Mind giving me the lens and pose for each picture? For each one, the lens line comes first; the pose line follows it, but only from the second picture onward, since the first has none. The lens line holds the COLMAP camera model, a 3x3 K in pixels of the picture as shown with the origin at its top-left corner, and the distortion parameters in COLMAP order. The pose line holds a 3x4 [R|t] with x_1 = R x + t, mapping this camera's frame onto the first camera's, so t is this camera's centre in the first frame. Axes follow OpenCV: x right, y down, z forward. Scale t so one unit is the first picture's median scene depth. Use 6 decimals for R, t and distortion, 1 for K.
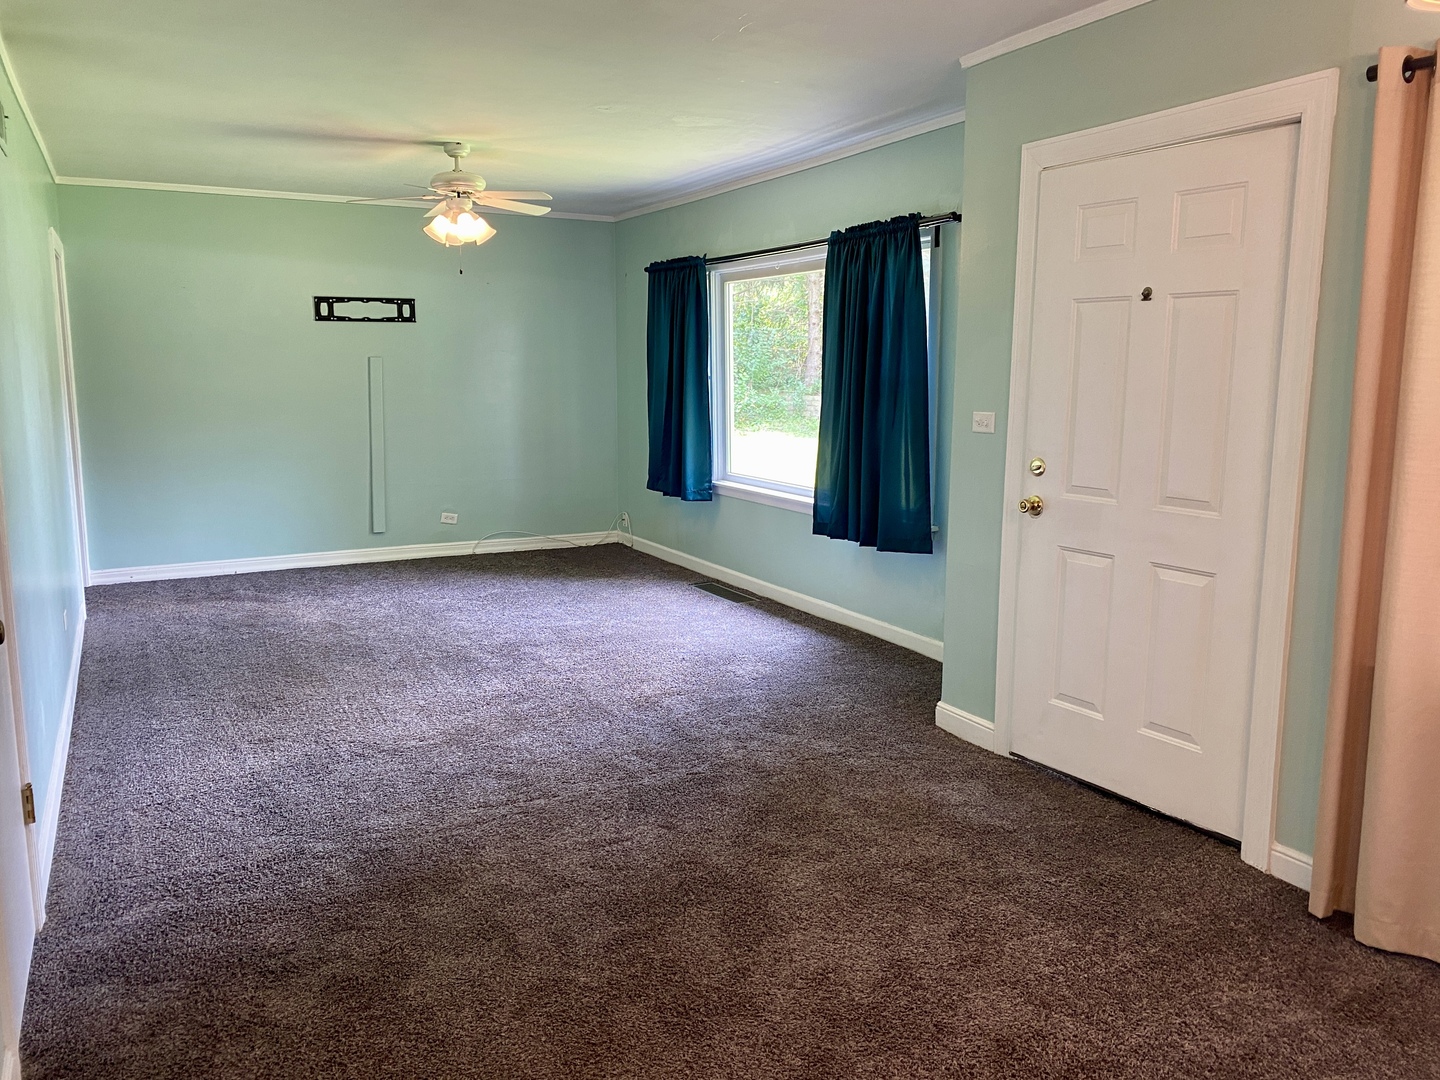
lens RADIAL K [[1108.4, 0, 720.0], [0, 1108.4, 540.0], [0, 0, 1]] dist [0.008919, 0.001931]
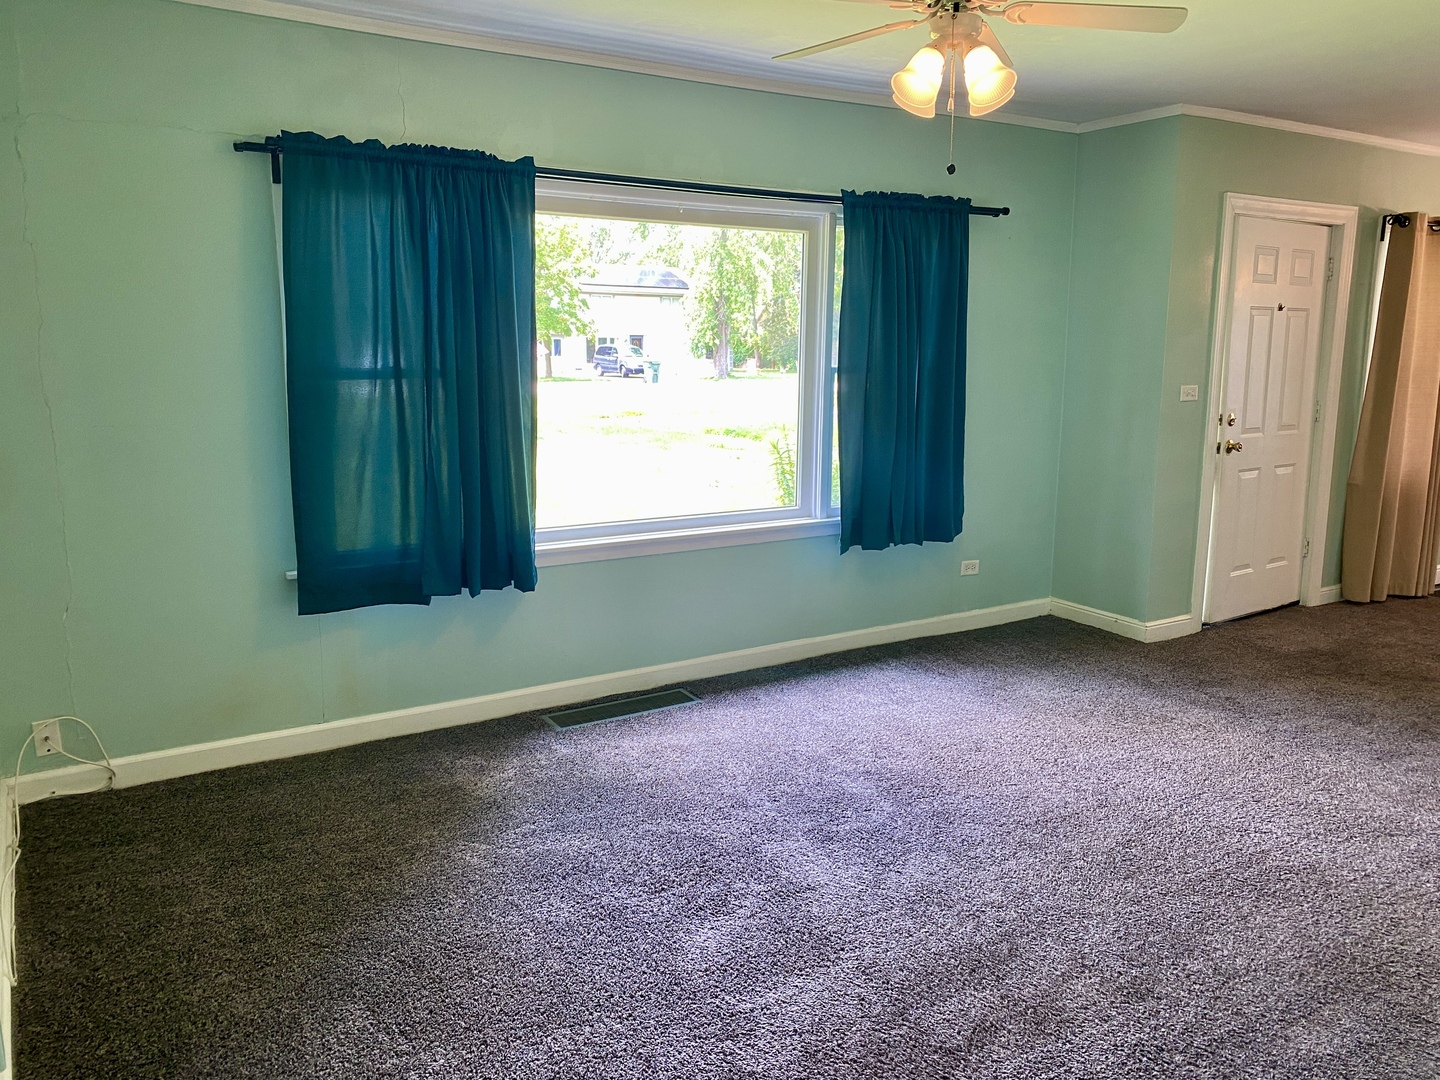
lens RADIAL K [[1082.6, 0, 719.9], [0, 1082.6, 508.6], [0, 0, 1]] dist [0.048742, -0.005239]
pose [[-0.084498, -0.152350, 0.984708, -1.250434], [0.152360, 0.974646, 0.163867, -0.333117], [-0.984706, 0.163876, -0.059144, 2.026597]]
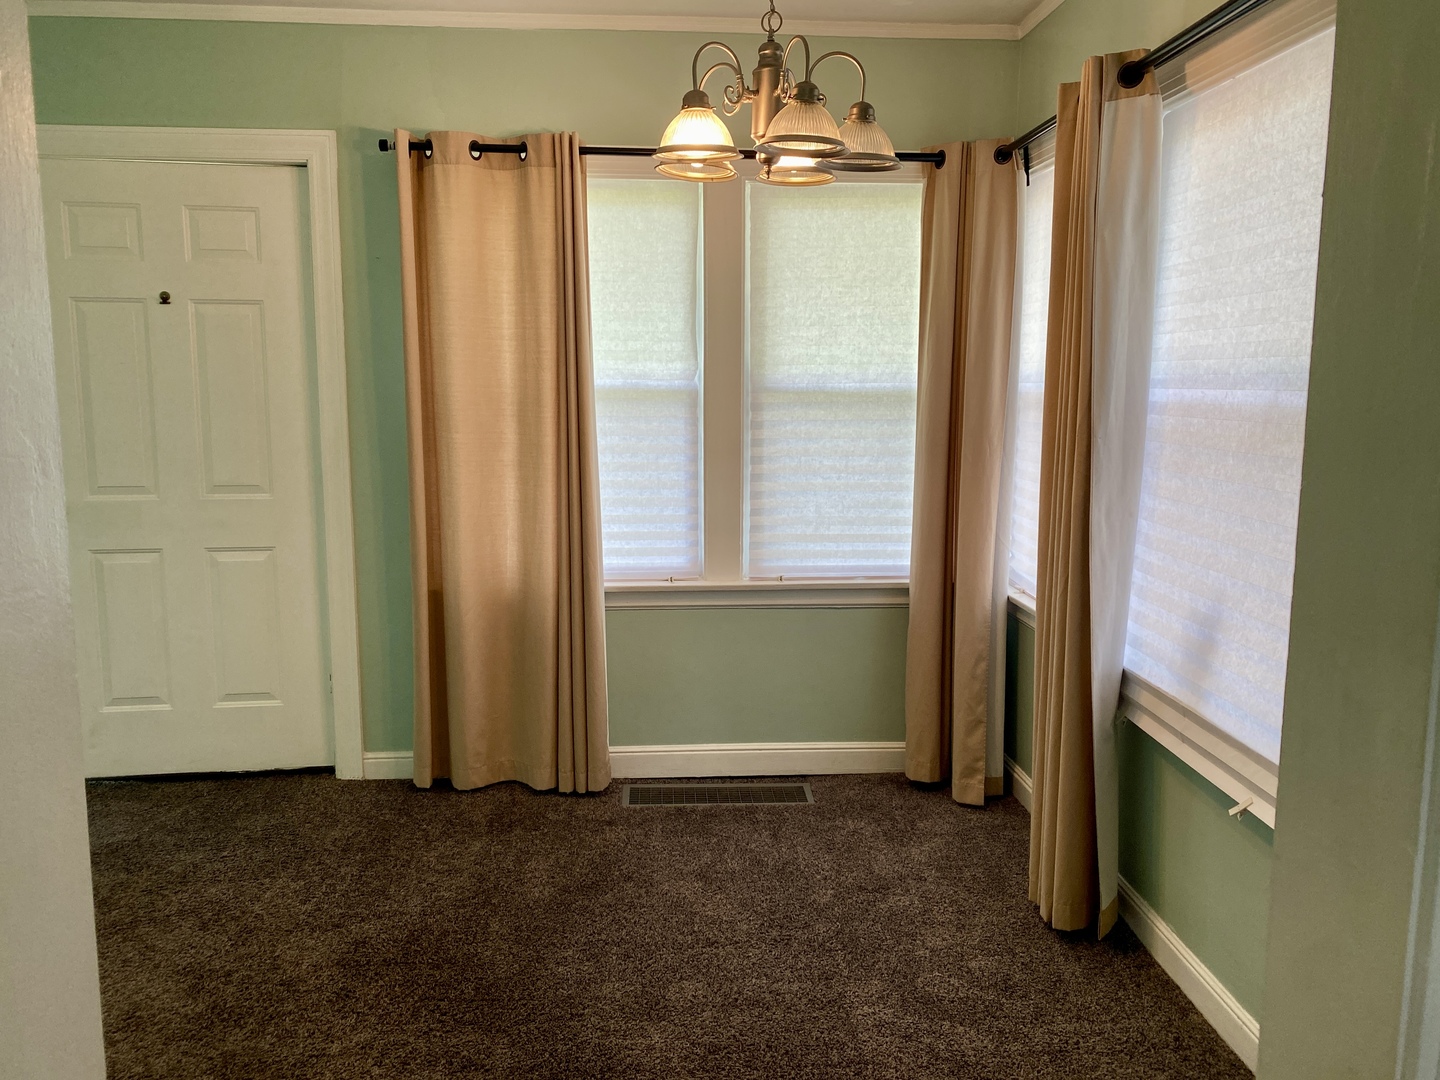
lens RADIAL K [[1108.4, 0, 720.0], [0, 1108.4, 540.0], [0, 0, 1]] dist [0.008919, 0.001931]
pose [[0.395704, -0.133671, 0.908598, -0.408795], [0.142937, 0.986258, 0.082846, -0.006083], [-0.907186, 0.097090, 0.409373, 0.110796]]
